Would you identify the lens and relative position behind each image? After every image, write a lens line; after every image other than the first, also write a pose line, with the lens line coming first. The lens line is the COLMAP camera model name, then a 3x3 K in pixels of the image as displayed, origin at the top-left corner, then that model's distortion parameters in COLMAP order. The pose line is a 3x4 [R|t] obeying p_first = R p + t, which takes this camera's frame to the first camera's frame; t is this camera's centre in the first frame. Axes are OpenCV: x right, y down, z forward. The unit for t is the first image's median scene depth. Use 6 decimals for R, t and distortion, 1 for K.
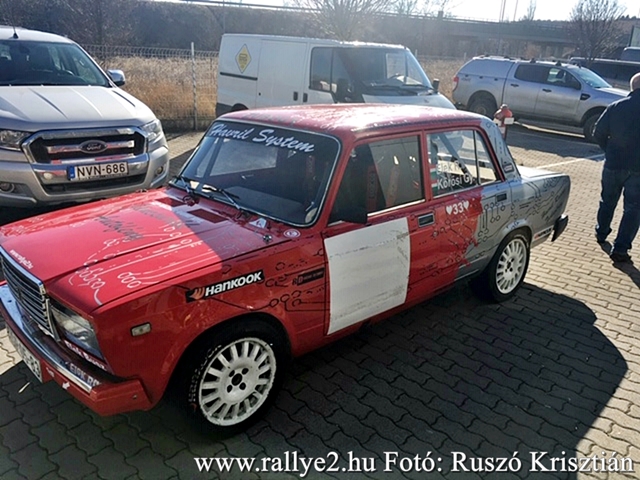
lens RADIAL K [[538.1, 0, 320.0], [0, 538.1, 240.0], [0, 0, 1]] dist [0.065685, -0.098139]
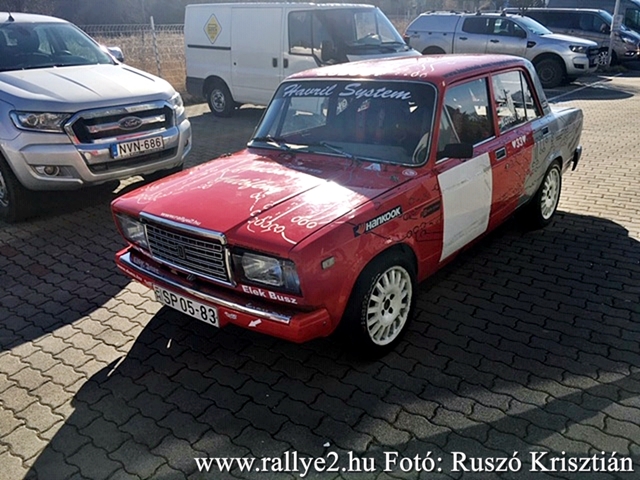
lens RADIAL K [[538.1, 0, 320.0], [0, 538.1, 240.0], [0, 0, 1]] dist [0.065685, -0.098139]
pose [[0.987936, -0.112366, 0.106570, -0.244936], [0.106619, 0.992596, 0.058185, 0.027098], [-0.112319, -0.046121, 0.992601, -0.058602]]
